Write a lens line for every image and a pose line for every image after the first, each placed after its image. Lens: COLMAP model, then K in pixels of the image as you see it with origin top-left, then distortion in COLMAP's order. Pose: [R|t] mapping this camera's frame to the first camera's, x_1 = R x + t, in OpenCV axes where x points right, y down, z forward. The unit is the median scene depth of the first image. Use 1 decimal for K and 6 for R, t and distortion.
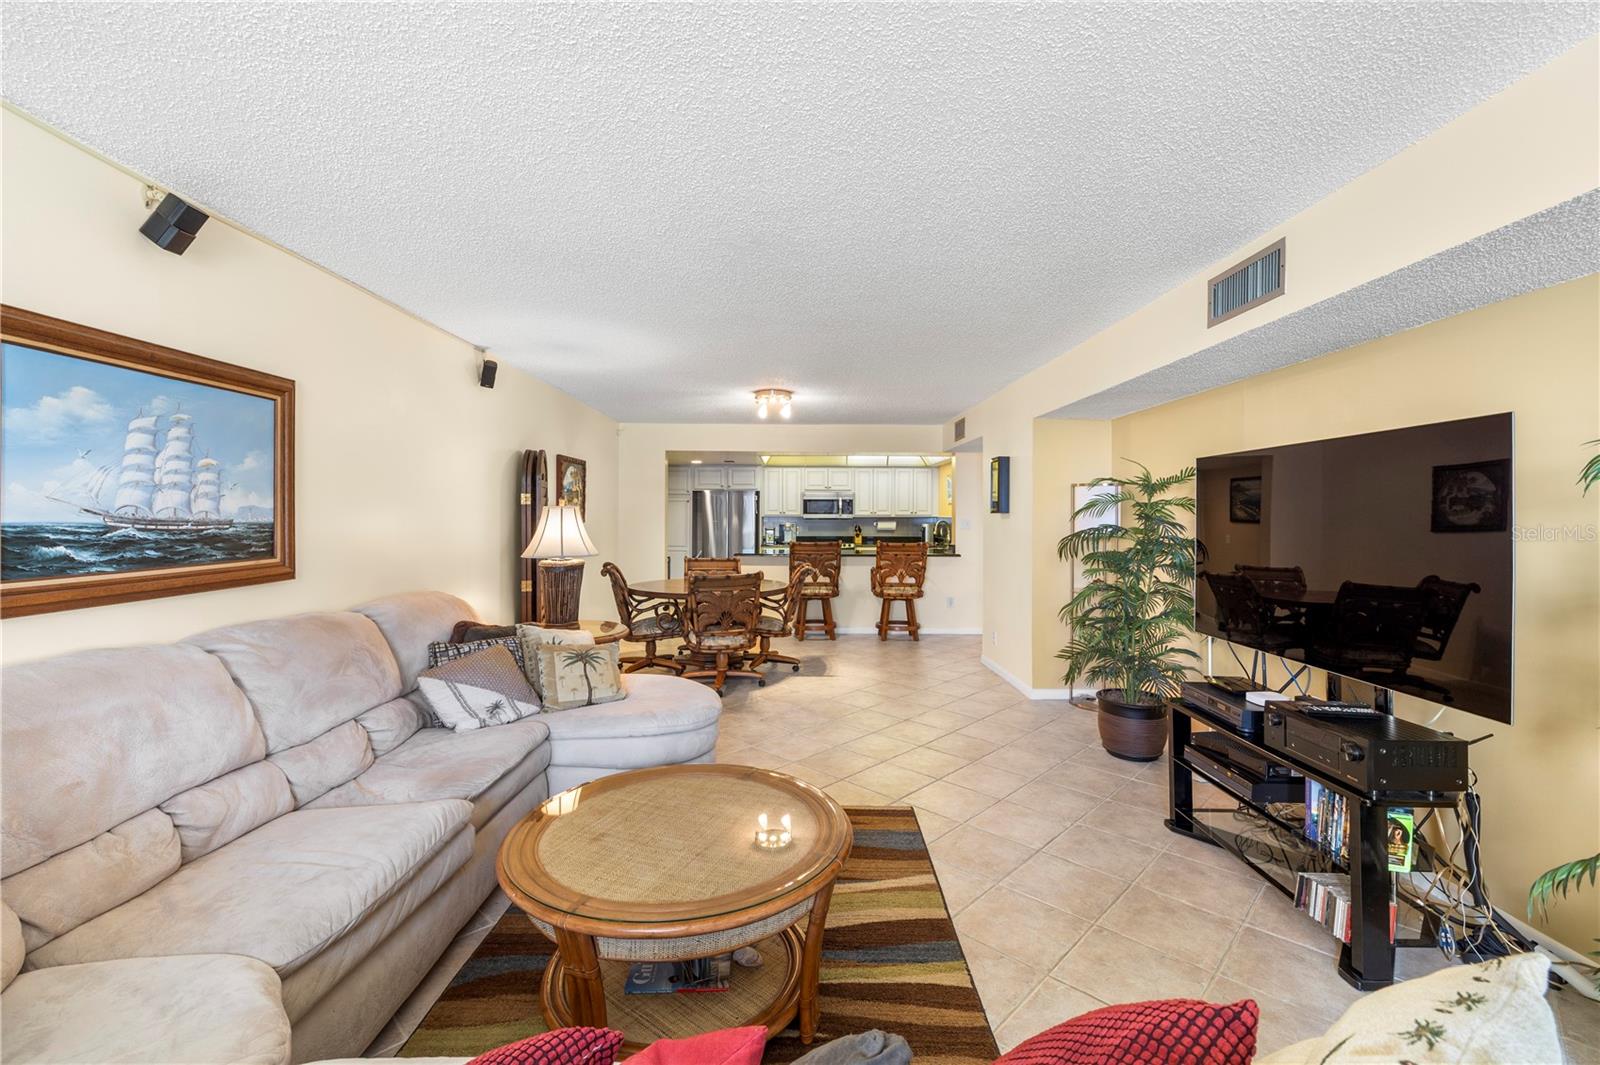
lens RADIAL K [[679.0, 0, 794.0], [0, 679.0, 522.2], [0, 0, 1]] dist [0.003079, 0.000144]
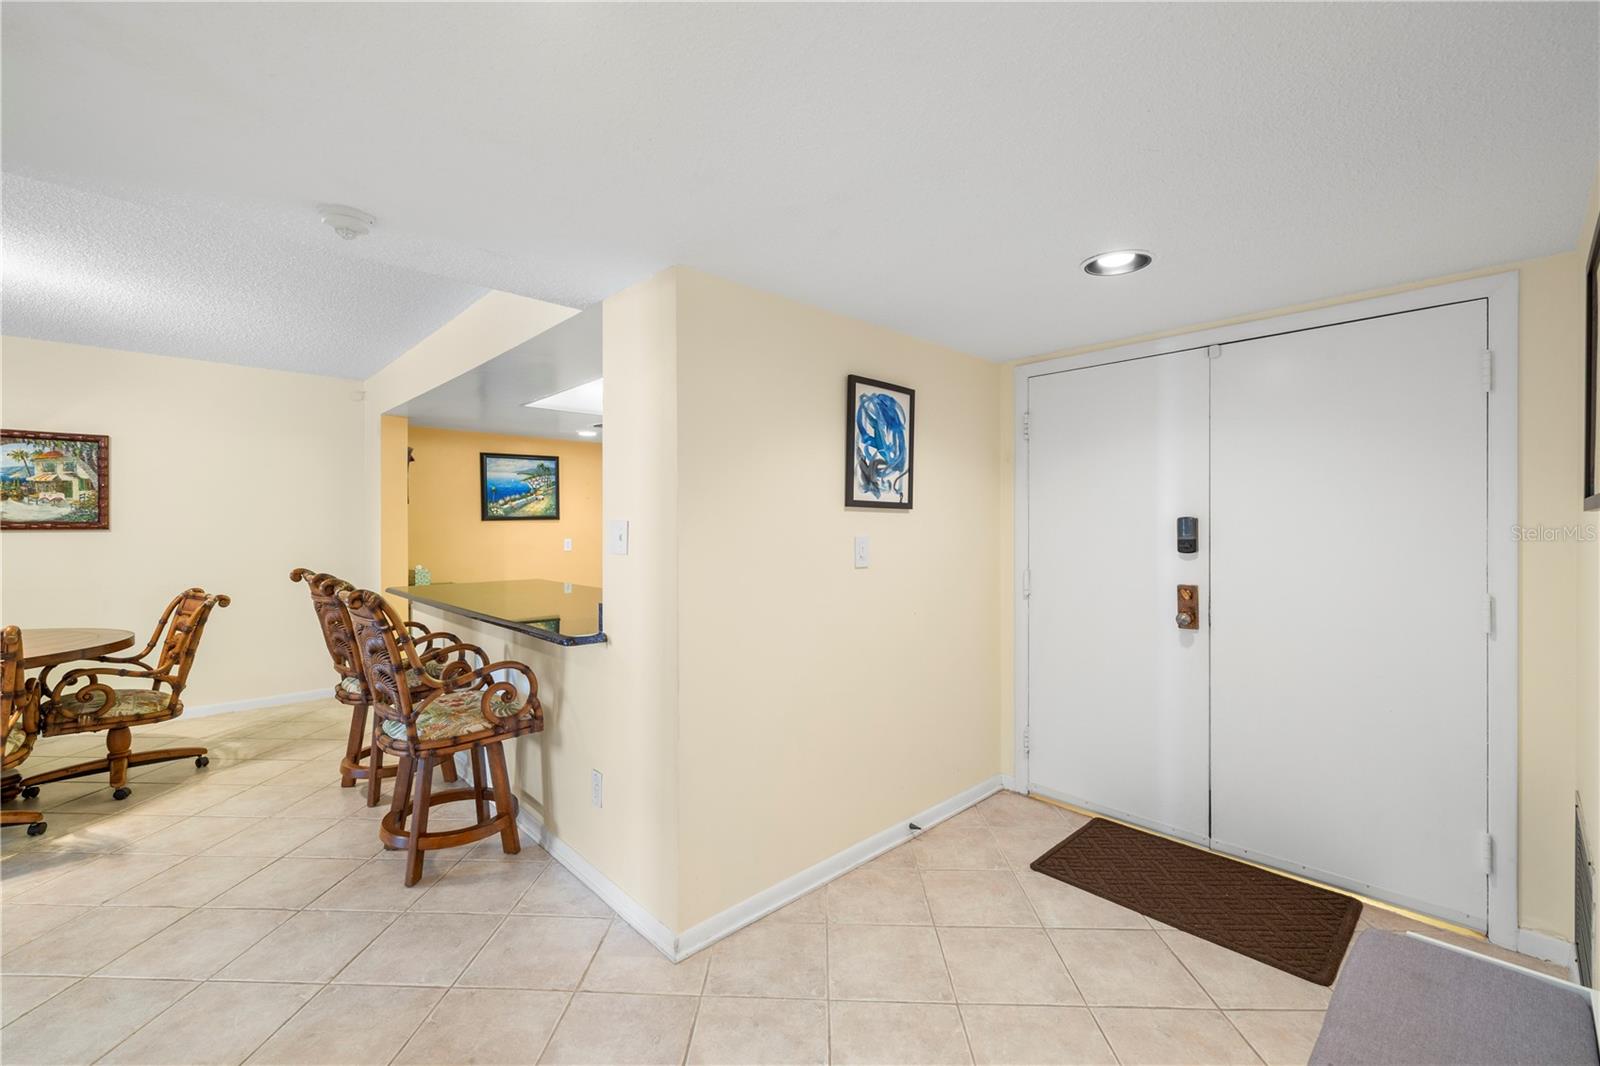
lens RADIAL K [[671.4, 0, 795.3], [0, 671.4, 531.0], [0, 0, 1]] dist [-0.000063, -0.000246]
pose [[0.682537, 0.002444, -0.730847, 0.555379], [-0.004632, 0.999989, -0.000982, 0.000474], [0.730836, 0.004055, 0.682541, 0.917906]]
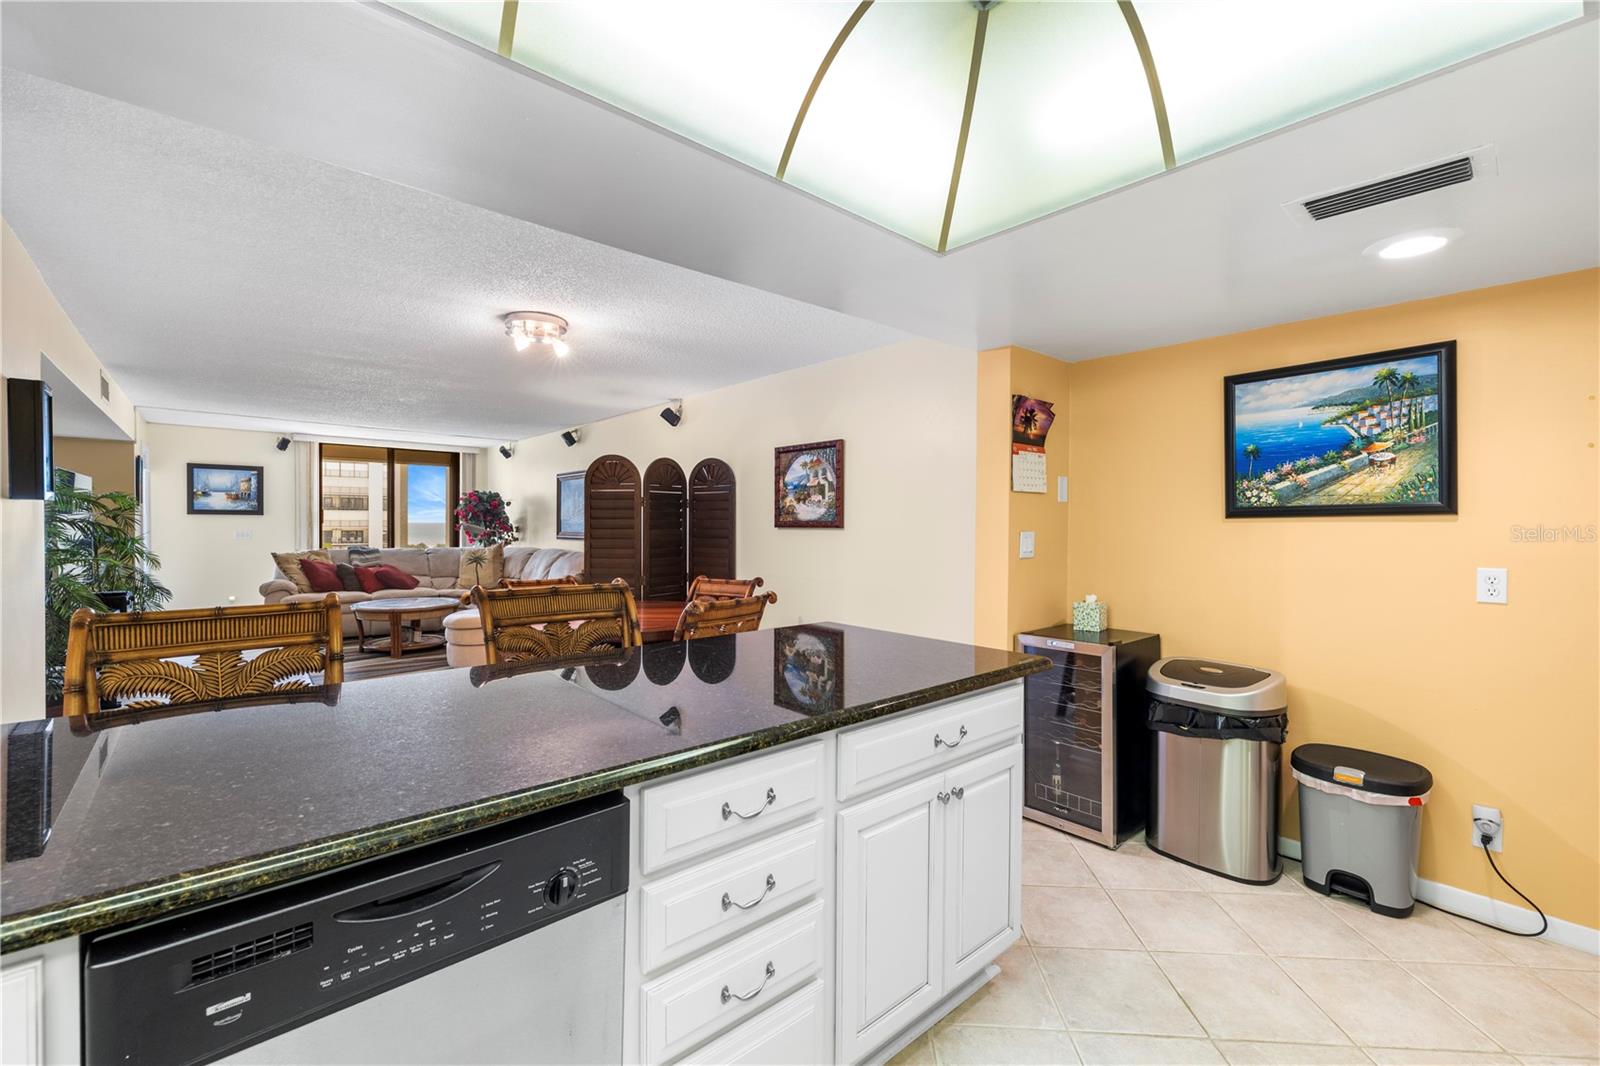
lens RADIAL K [[676.9, 0, 799.2], [0, 676.9, 530.9], [0, 0, 1]] dist [0.003054, 0.000727]
pose [[-0.753015, -0.000571, -0.658003, 0.162481], [-0.015523, 0.999737, 0.016898, -0.006019], [0.657820, 0.022938, -0.752826, 1.318680]]
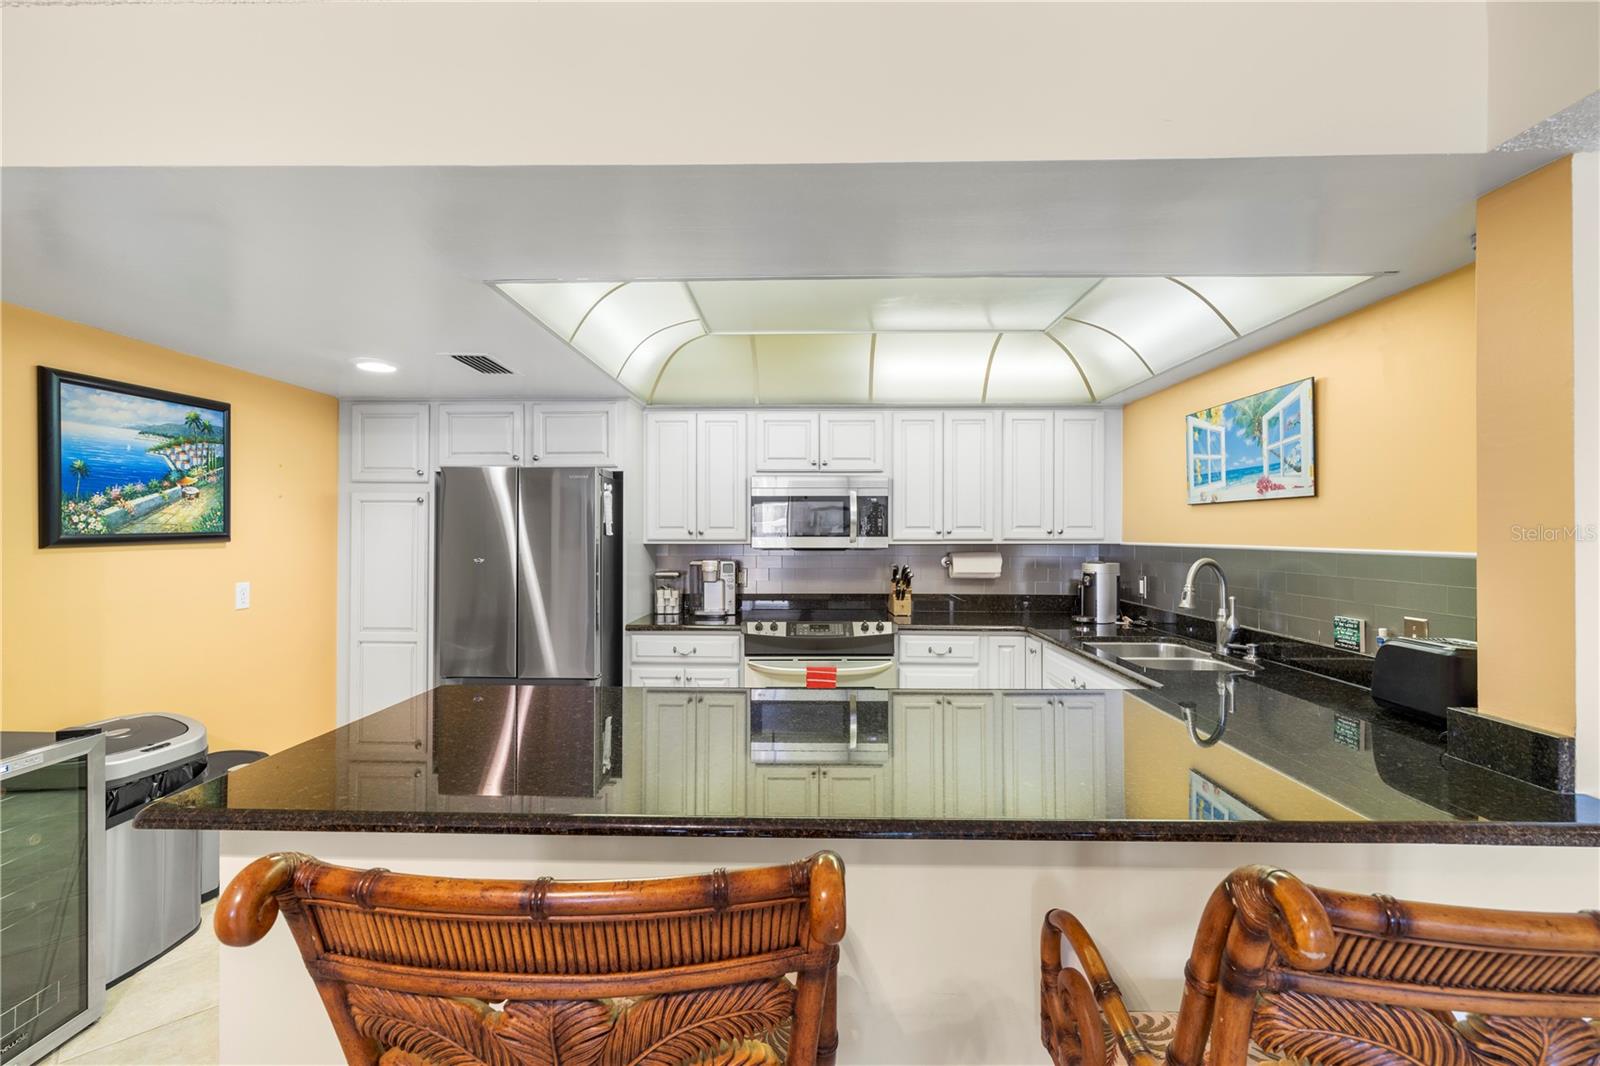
lens RADIAL K [[676.9, 0, 799.2], [0, 676.9, 530.9], [0, 0, 1]] dist [0.003054, 0.000727]
pose [[0.999682, -0.001748, -0.025167, 0.068083], [0.001383, 0.999893, -0.014540, -0.013467], [0.025190, 0.014501, 0.999578, 0.895439]]
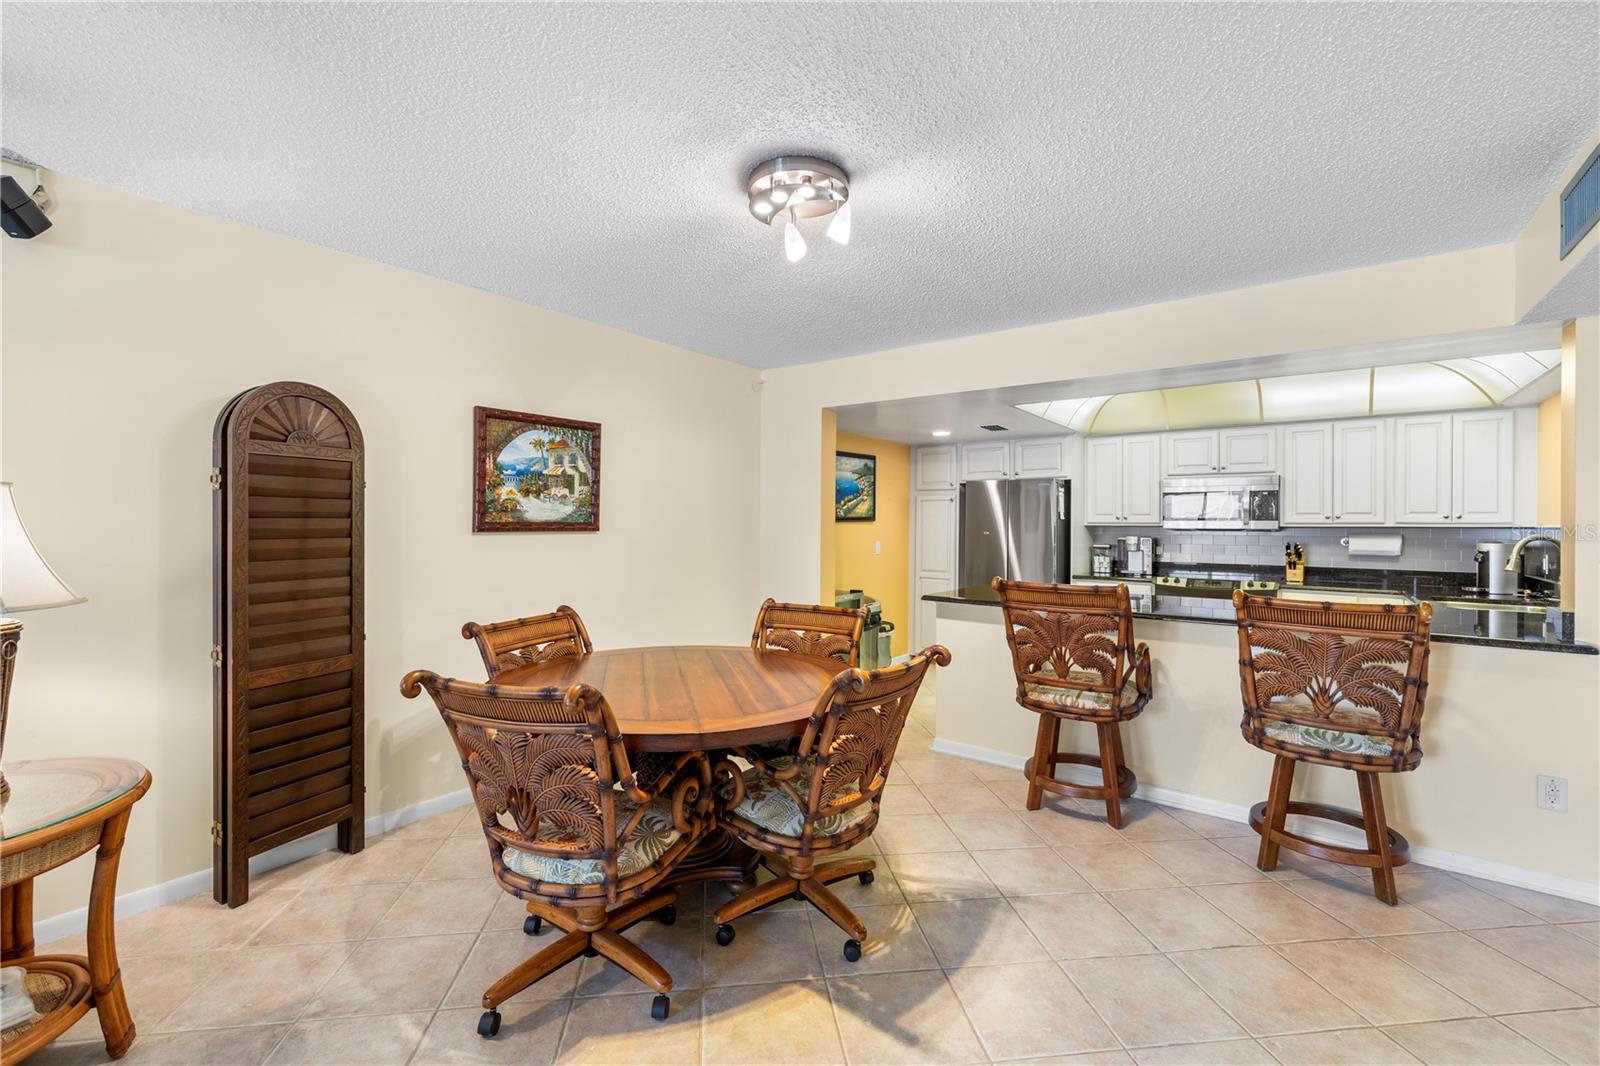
lens RADIAL K [[679.0, 0, 794.0], [0, 679.0, 522.7], [0, 0, 1]] dist [0.003079, 0.000144]
pose [[0.788733, 0.001046, -0.614735, 0.158170], [-0.011181, 0.999858, -0.012644, -0.000187], [0.614634, 0.016847, 0.788632, 0.568158]]
